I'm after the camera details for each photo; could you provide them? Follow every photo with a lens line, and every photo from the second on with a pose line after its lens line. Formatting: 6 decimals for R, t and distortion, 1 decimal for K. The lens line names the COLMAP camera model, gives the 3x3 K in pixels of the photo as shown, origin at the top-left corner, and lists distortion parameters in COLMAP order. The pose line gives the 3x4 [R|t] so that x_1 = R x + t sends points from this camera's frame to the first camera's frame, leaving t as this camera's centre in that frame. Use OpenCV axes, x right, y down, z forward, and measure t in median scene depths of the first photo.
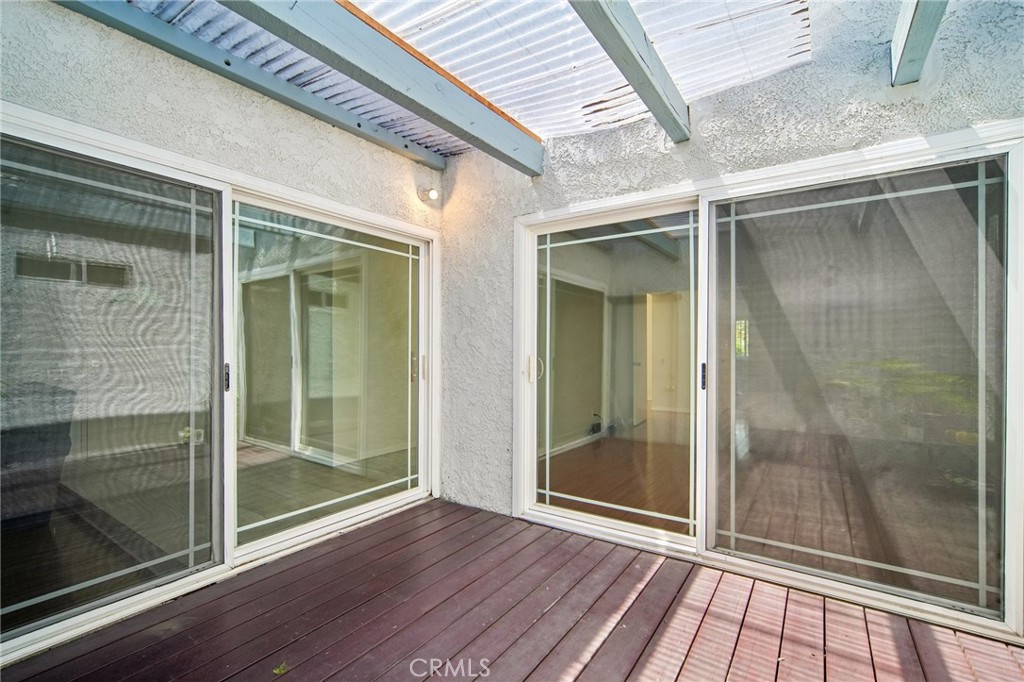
lens RADIAL K [[455.8, 0, 512.0], [0, 455.8, 341.0], [0, 0, 1]] dist [-0.000788, 0.000074]
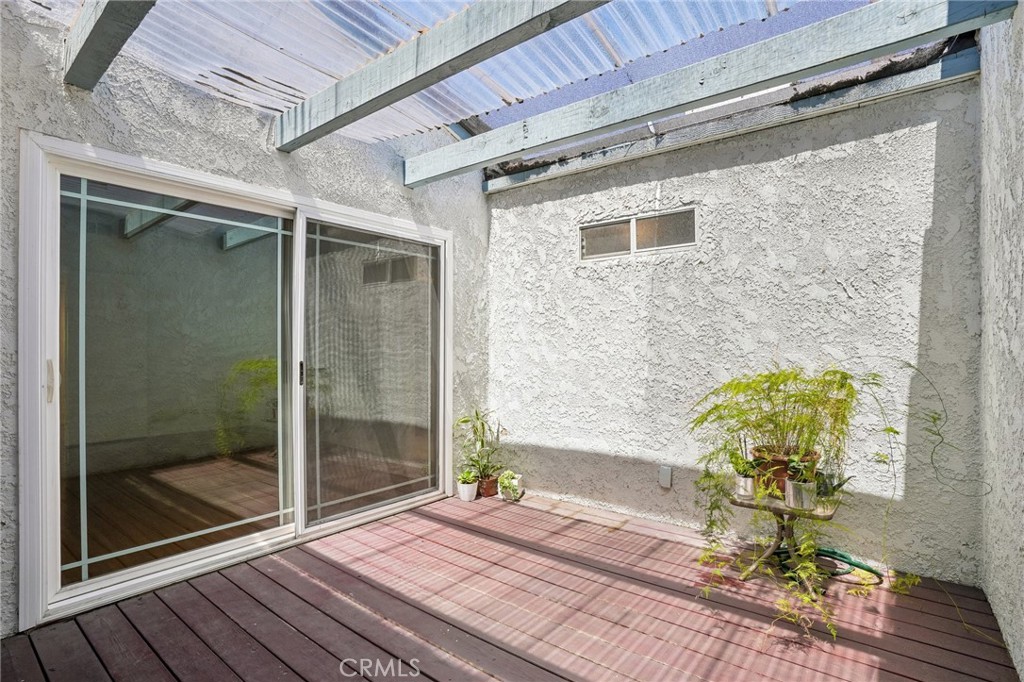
lens RADIAL K [[499.1, 0, 512.0], [0, 499.1, 341.0], [0, 0, 1]] dist [-0.033101, 0.000500]
pose [[0.076498, 0.011002, 0.997009, -0.732231], [-0.014616, 0.999844, -0.009912, 0.002257], [-0.996963, -0.013814, 0.076647, 0.394423]]
